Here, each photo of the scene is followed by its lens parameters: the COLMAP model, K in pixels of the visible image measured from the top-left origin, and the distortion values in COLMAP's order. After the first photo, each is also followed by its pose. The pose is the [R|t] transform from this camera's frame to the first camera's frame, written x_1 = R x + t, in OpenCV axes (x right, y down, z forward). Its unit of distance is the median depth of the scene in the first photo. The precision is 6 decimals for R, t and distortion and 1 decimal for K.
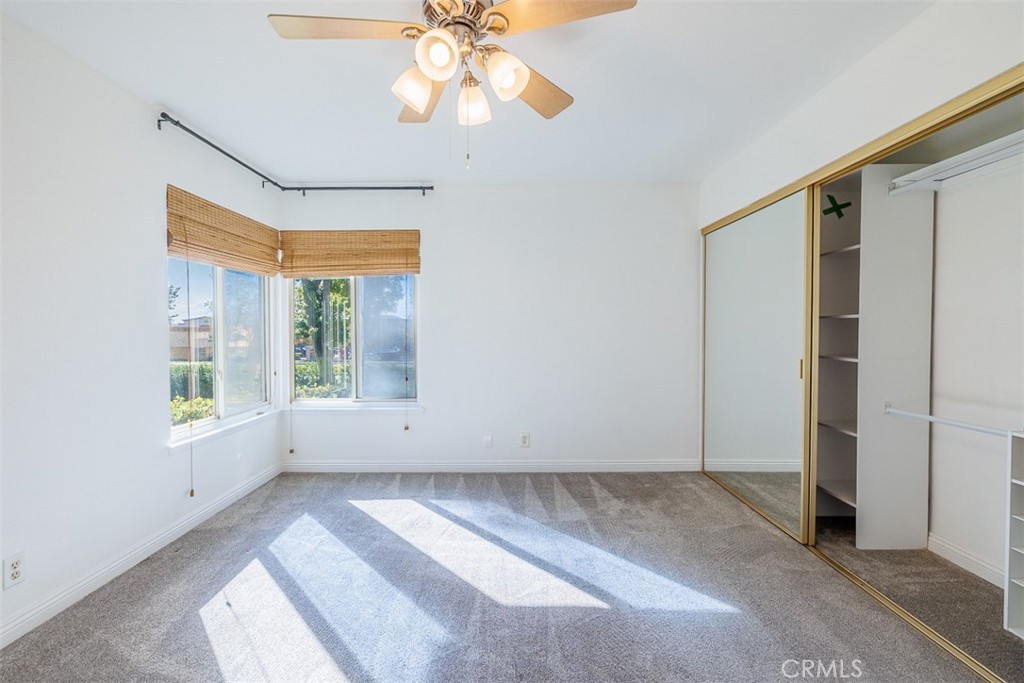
lens RADIAL K [[430.6, 0, 508.5], [0, 430.6, 339.3], [0, 0, 1]] dist [-0.003975, -0.000570]
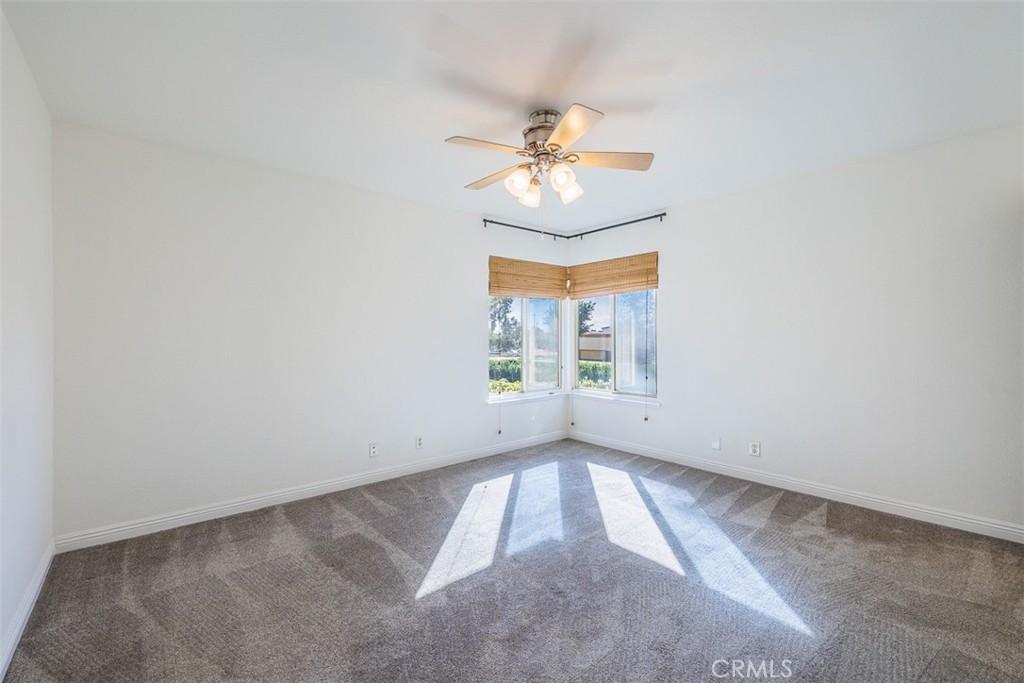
lens RADIAL K [[428.9, 0, 507.3], [0, 428.9, 342.8], [0, 0, 1]] dist [-0.001302, -0.000489]
pose [[0.646374, 0.009614, -0.762960, 0.522740], [-0.013957, 0.999902, 0.000776, -0.000740], [0.762893, 0.010147, 0.646445, -0.079093]]
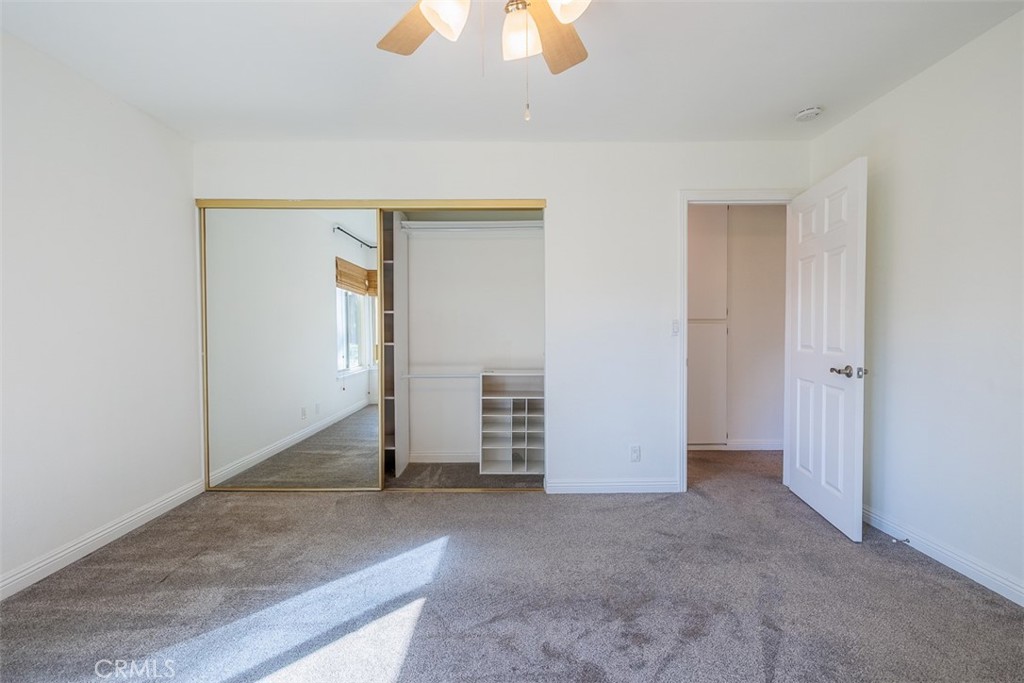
lens RADIAL K [[424.0, 0, 506.8], [0, 424.0, 340.2], [0, 0, 1]] dist [-0.002978, -0.000365]
pose [[-0.003802, -0.020317, 0.999786, -0.462582], [0.022524, 0.999538, 0.020398, 0.014308], [-0.999739, 0.022597, -0.003342, 0.517117]]
